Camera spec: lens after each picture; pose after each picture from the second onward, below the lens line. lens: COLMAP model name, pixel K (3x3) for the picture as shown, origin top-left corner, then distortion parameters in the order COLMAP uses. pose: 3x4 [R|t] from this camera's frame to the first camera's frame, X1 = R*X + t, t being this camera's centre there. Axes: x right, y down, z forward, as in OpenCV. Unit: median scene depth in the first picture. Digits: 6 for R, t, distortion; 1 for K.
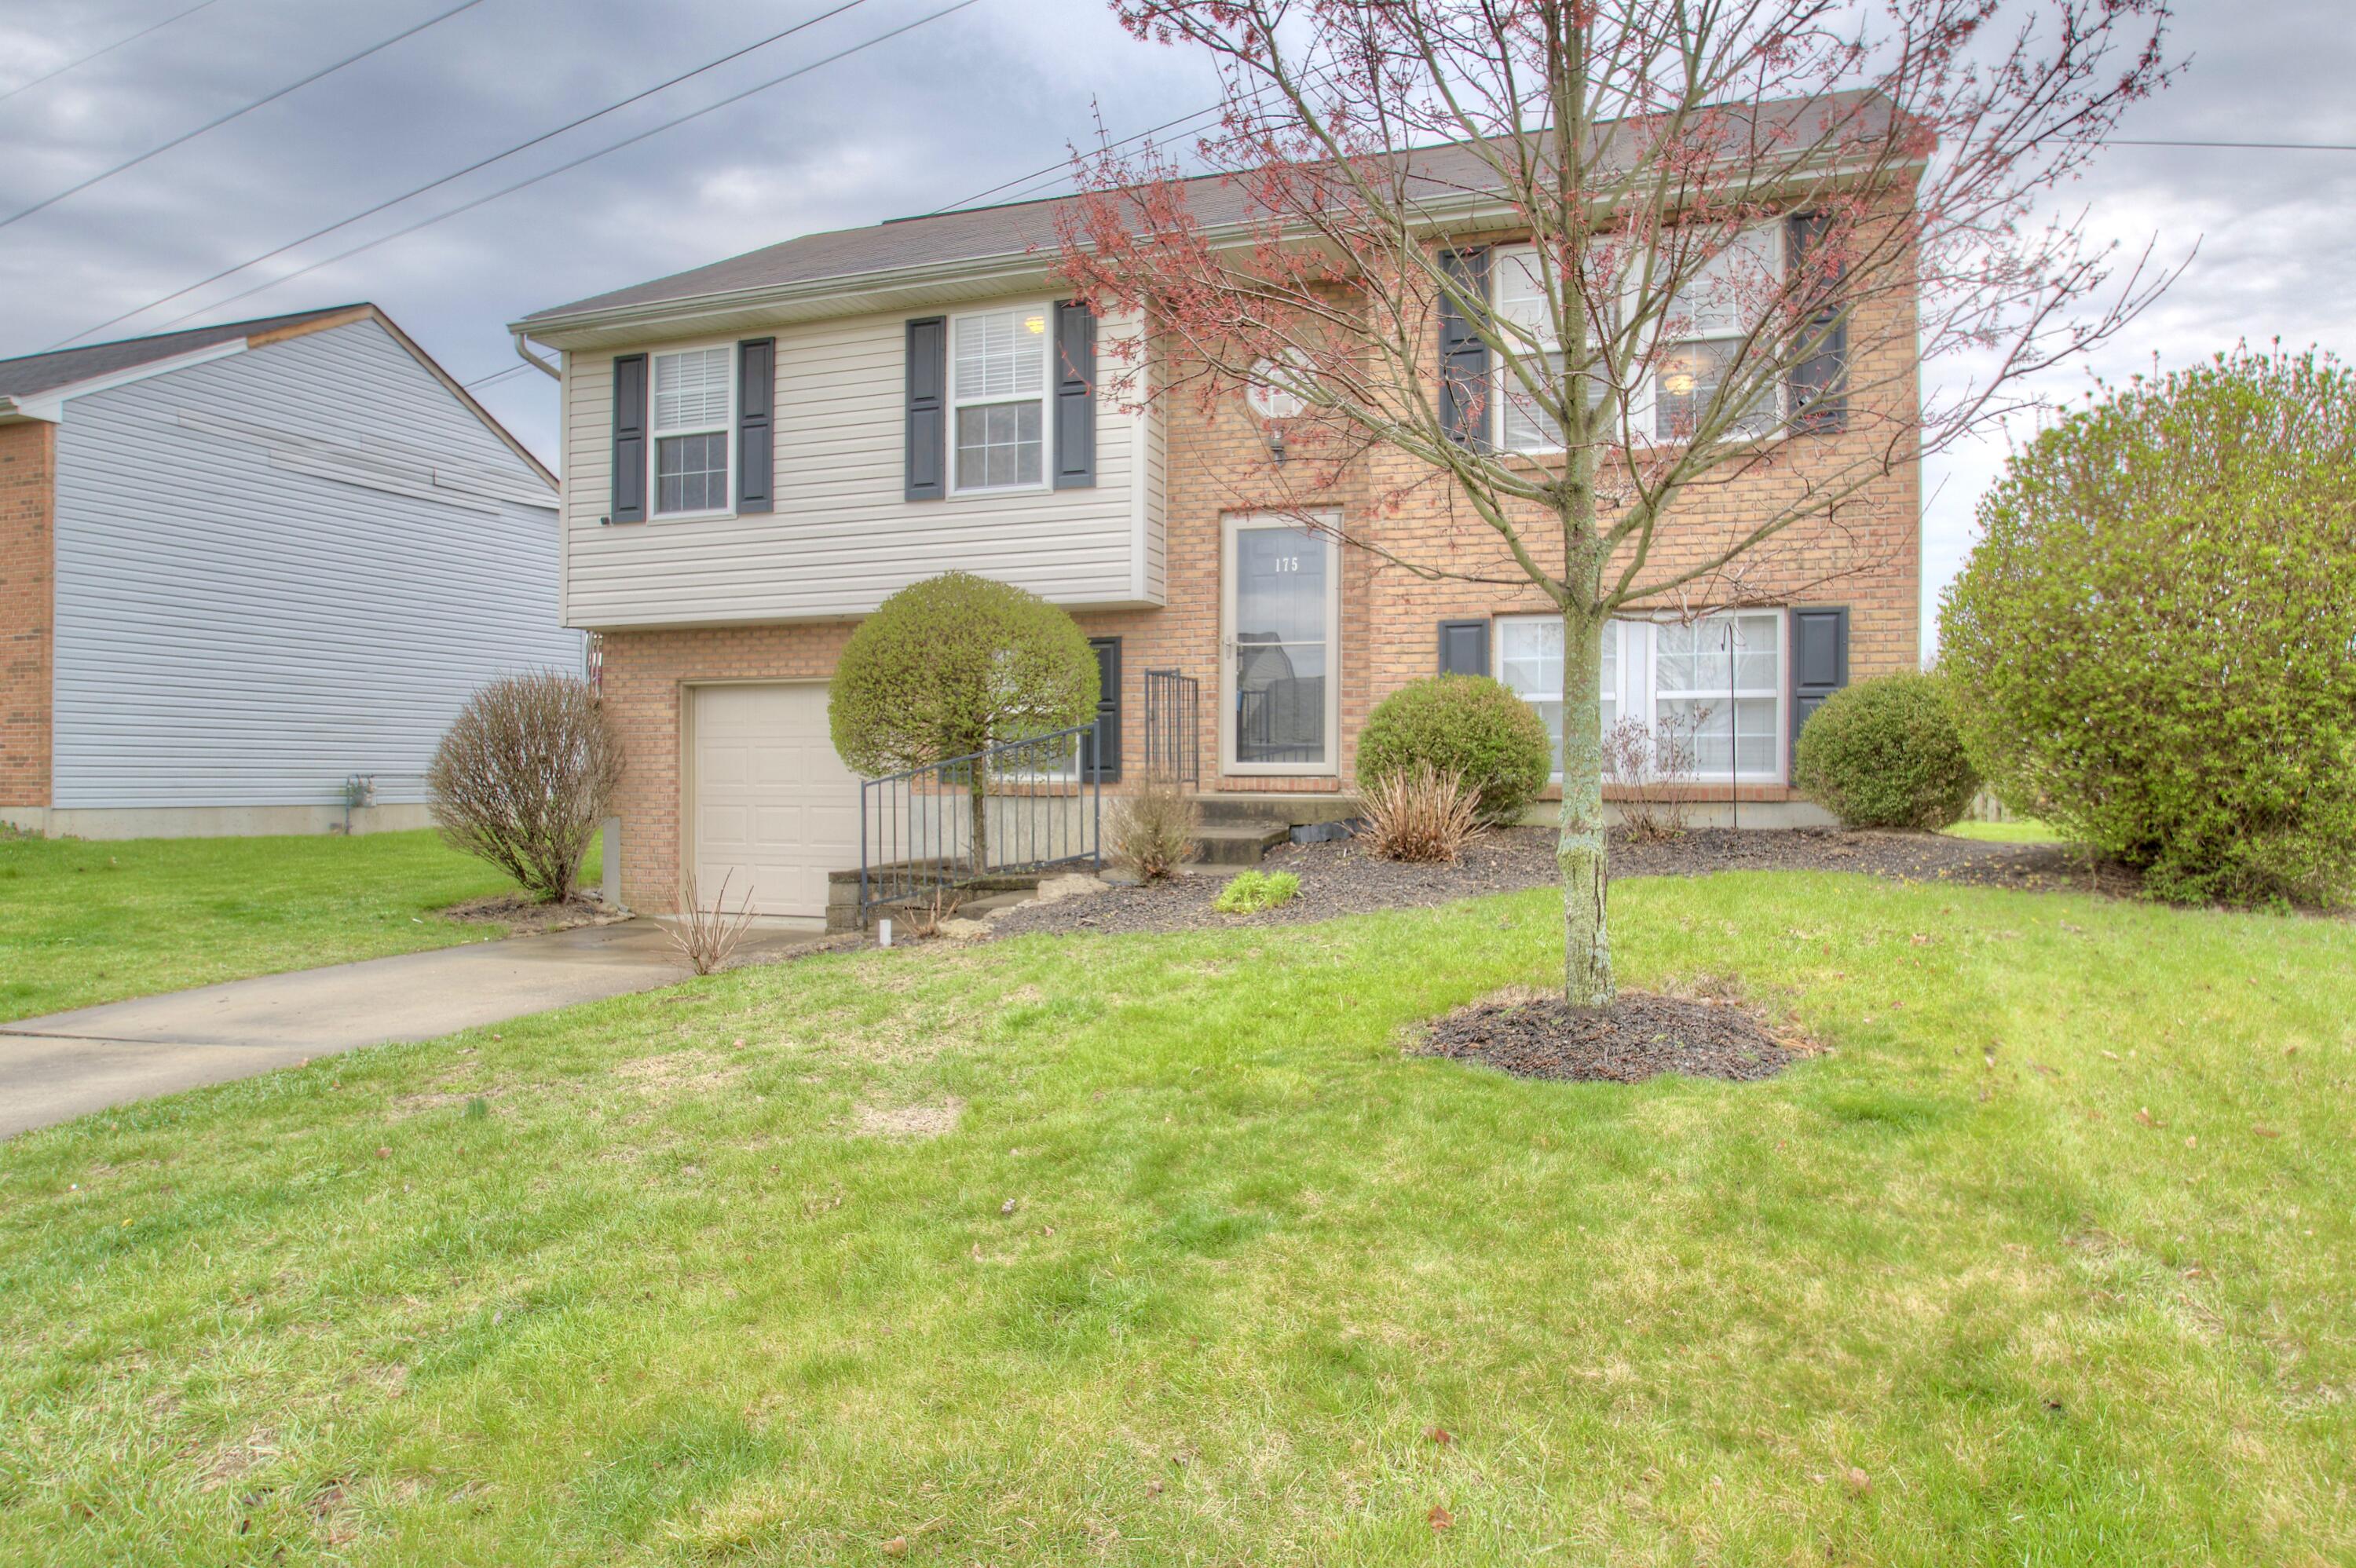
lens RADIAL K [[1529.6, 0, 1178.0], [0, 1529.6, 784.0], [0, 0, 1]] dist [-0.005010, -0.002525]
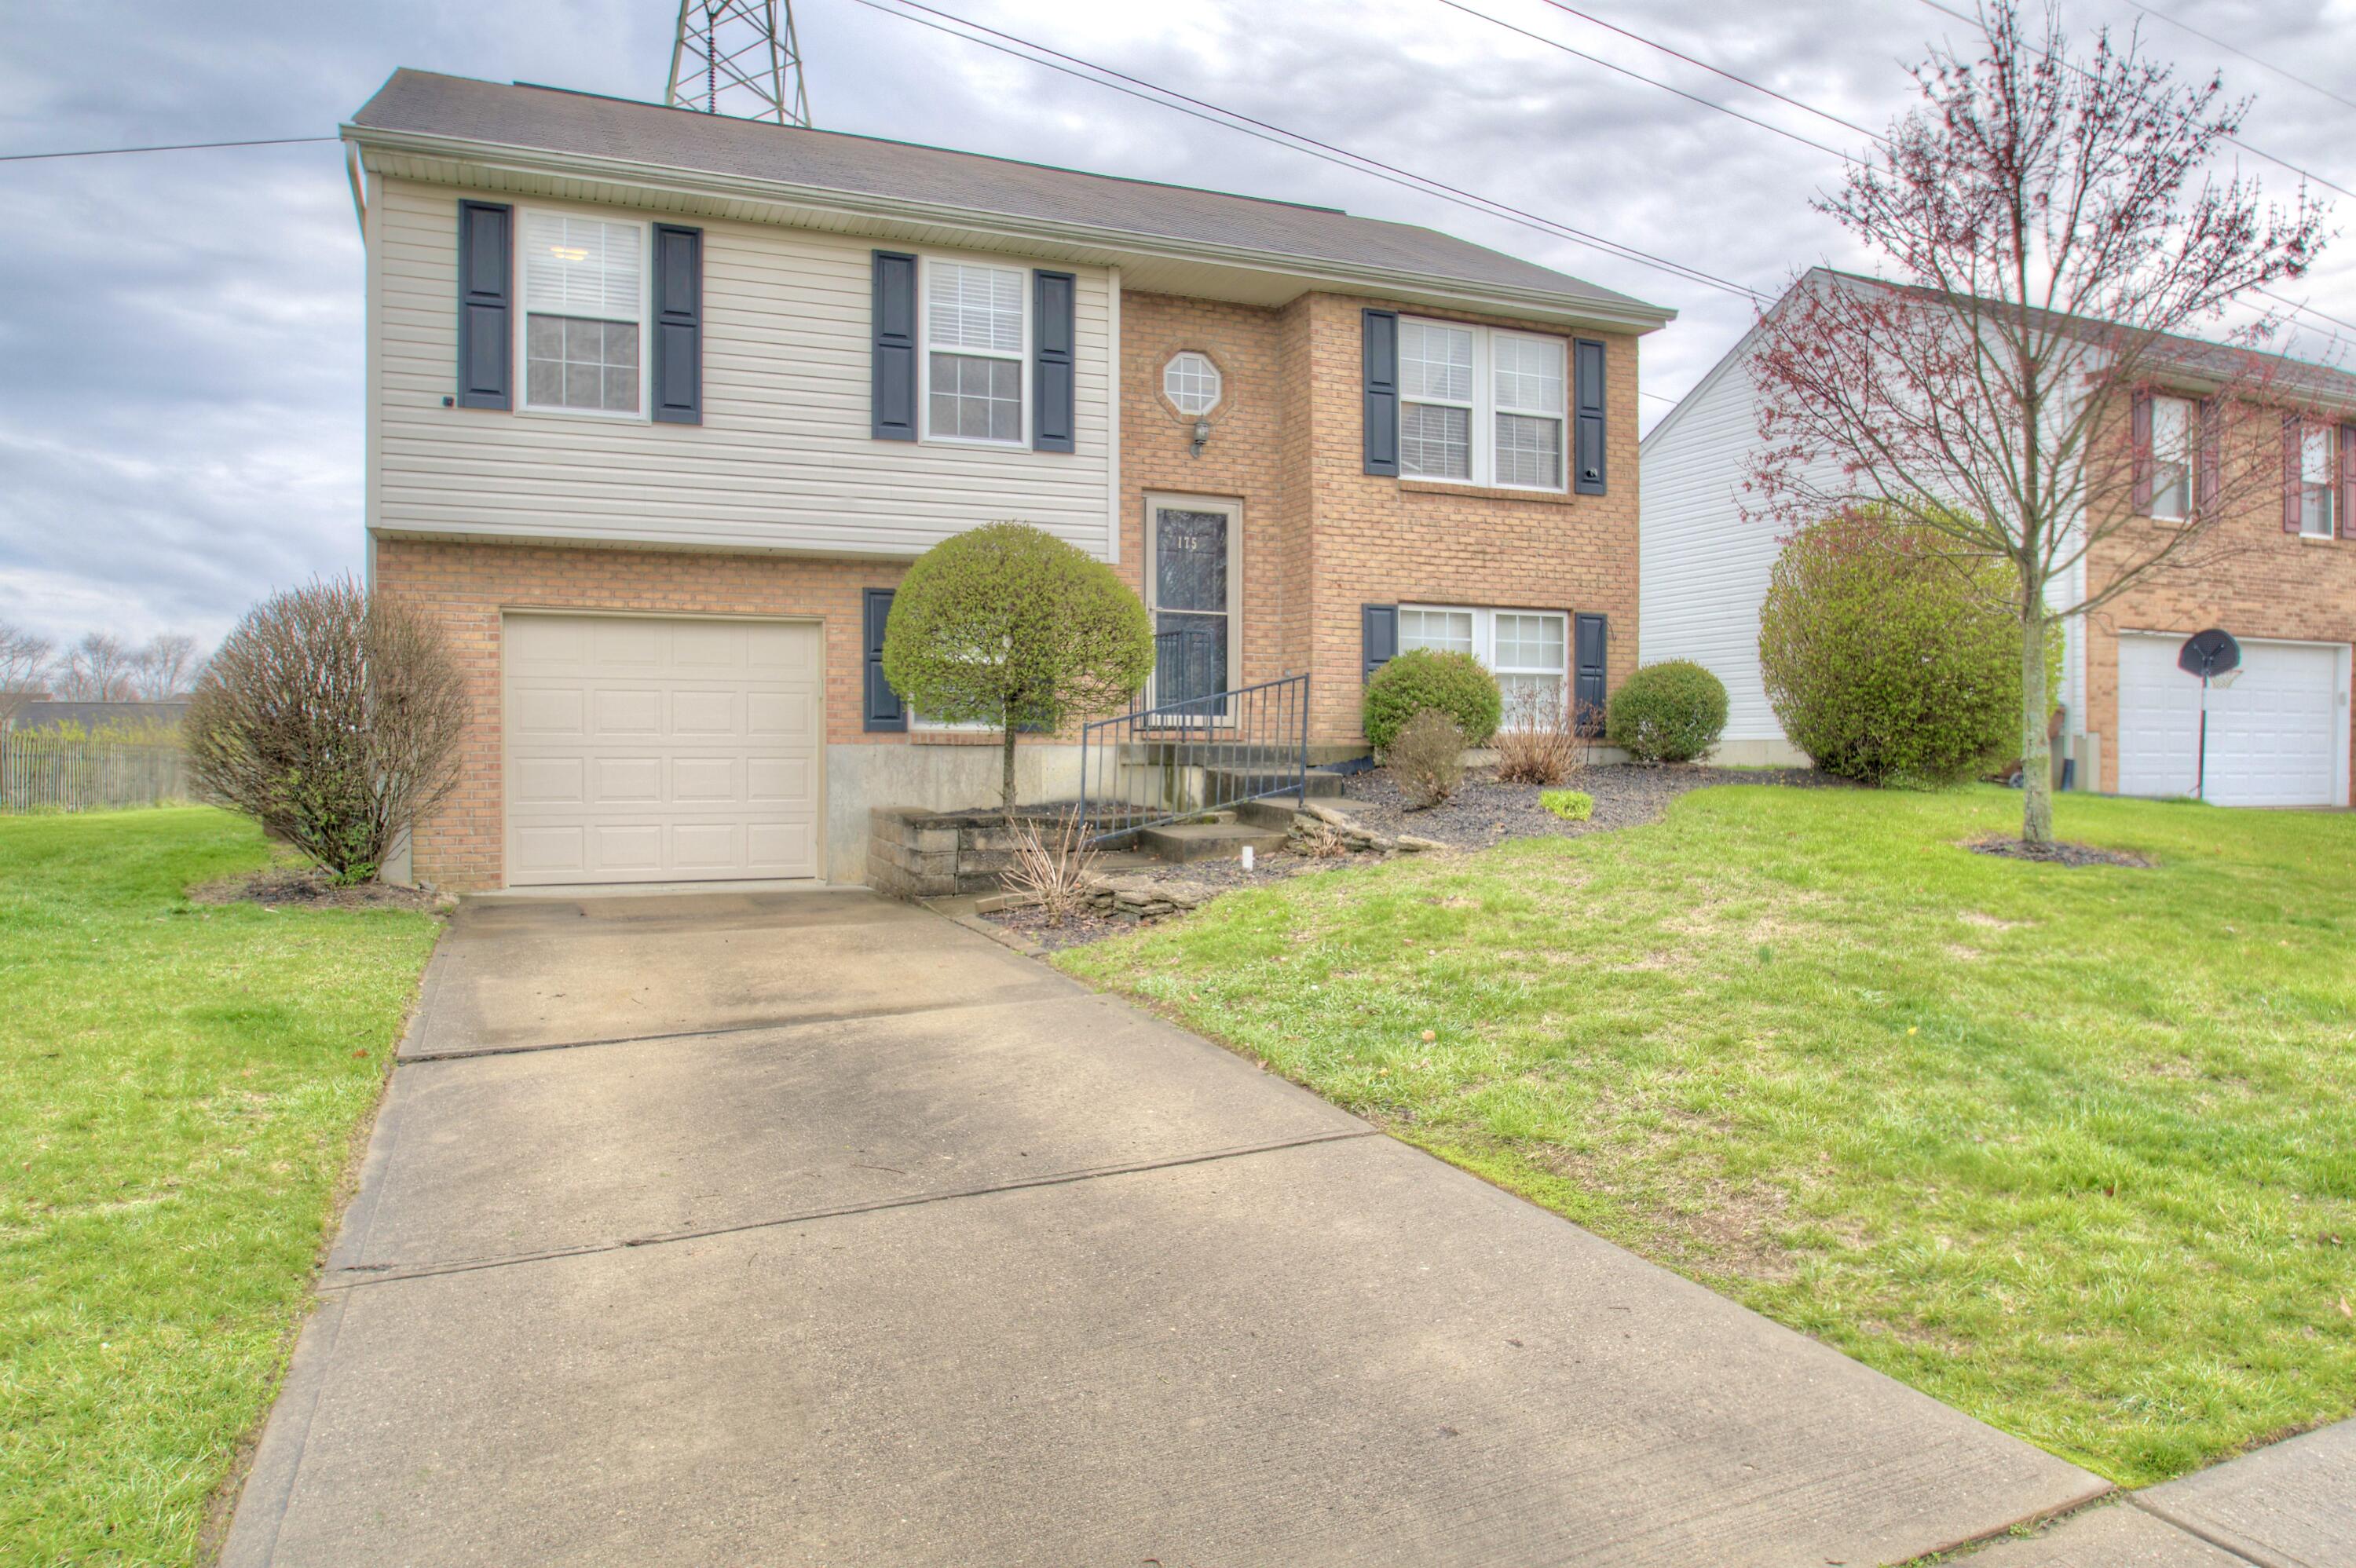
lens RADIAL K [[1529.6, 0, 1178.0], [0, 1529.6, 784.0], [0, 0, 1]] dist [-0.005010, -0.002525]
pose [[0.728315, -0.011870, 0.685139, -0.708833], [0.004245, 0.999909, 0.012810, 0.021641], [-0.685229, -0.006421, 0.728299, 0.168324]]
